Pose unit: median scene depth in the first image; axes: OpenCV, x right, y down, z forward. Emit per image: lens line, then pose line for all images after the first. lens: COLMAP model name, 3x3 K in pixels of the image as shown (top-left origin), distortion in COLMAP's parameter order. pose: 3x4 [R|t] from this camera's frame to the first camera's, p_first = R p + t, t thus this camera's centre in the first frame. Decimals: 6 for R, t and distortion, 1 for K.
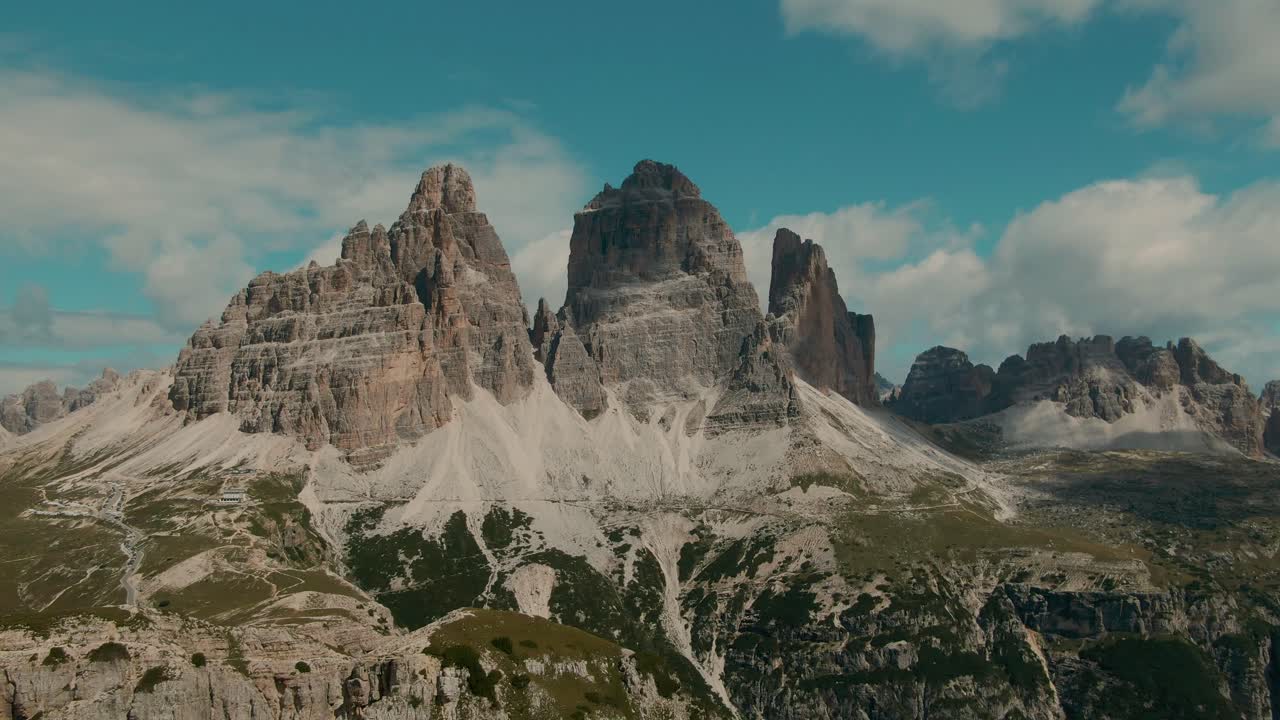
lens RADIAL K [[960.9, 0, 640.0], [0, 960.9, 360.0], [0, 0, 1]] dist [-0.001127, 0.000695]
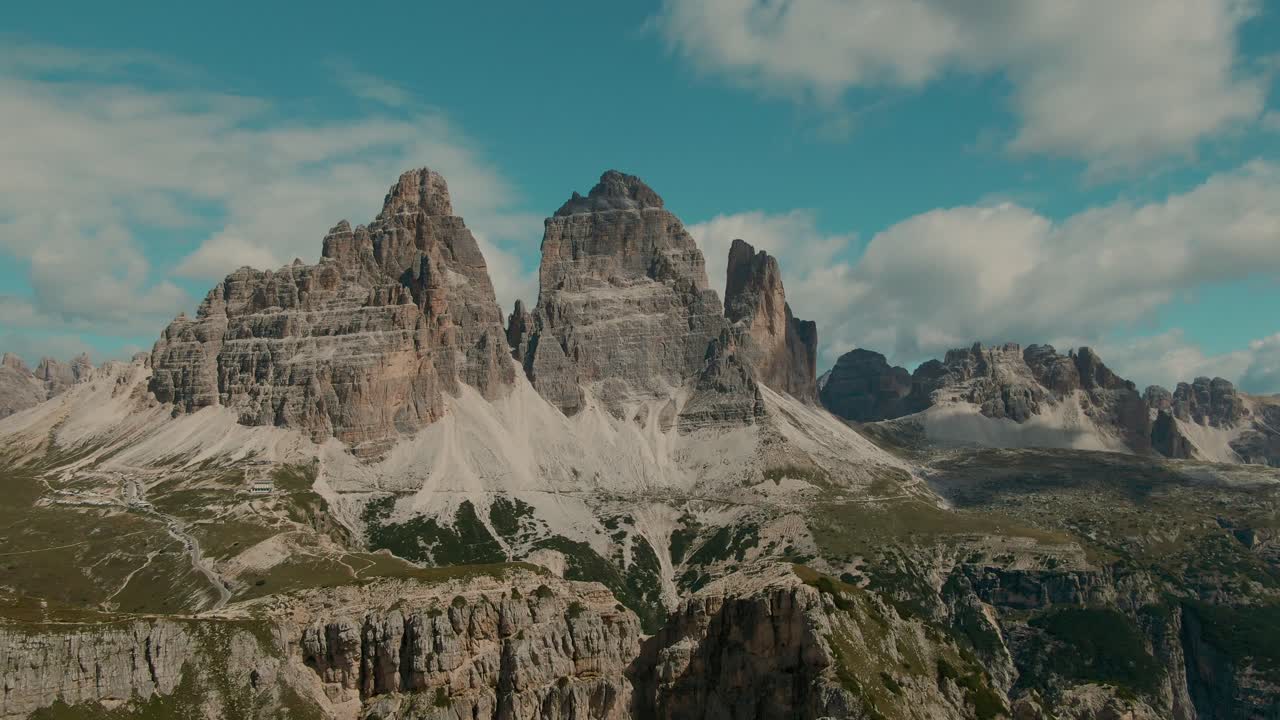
lens RADIAL K [[960.9, 0, 640.0], [0, 960.9, 360.0], [0, 0, 1]] dist [-0.001127, 0.000695]
pose [[0.993893, 0.017341, 0.108982, -0.109237], [-0.018132, 0.999816, 0.006268, -0.010096], [-0.108853, -0.008206, 0.994024, -0.083491]]
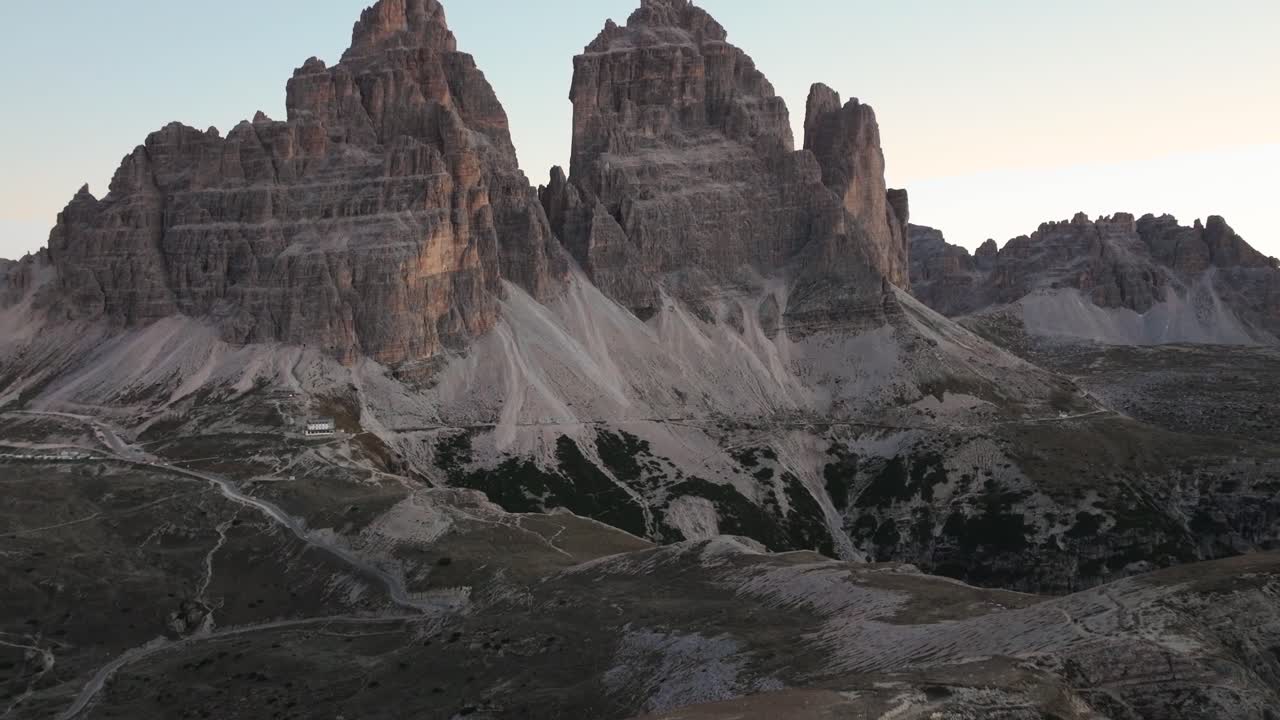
lens RADIAL K [[1227.8, 0, 652.2], [0, 1227.8, 337.3], [0, 0, 1]] dist [0.017544, -0.008598]
pose [[0.976632, -0.016061, 0.214318, -0.318532], [-0.002214, 0.996399, 0.084759, -0.013221], [-0.214908, -0.083253, 0.973079, -0.016498]]
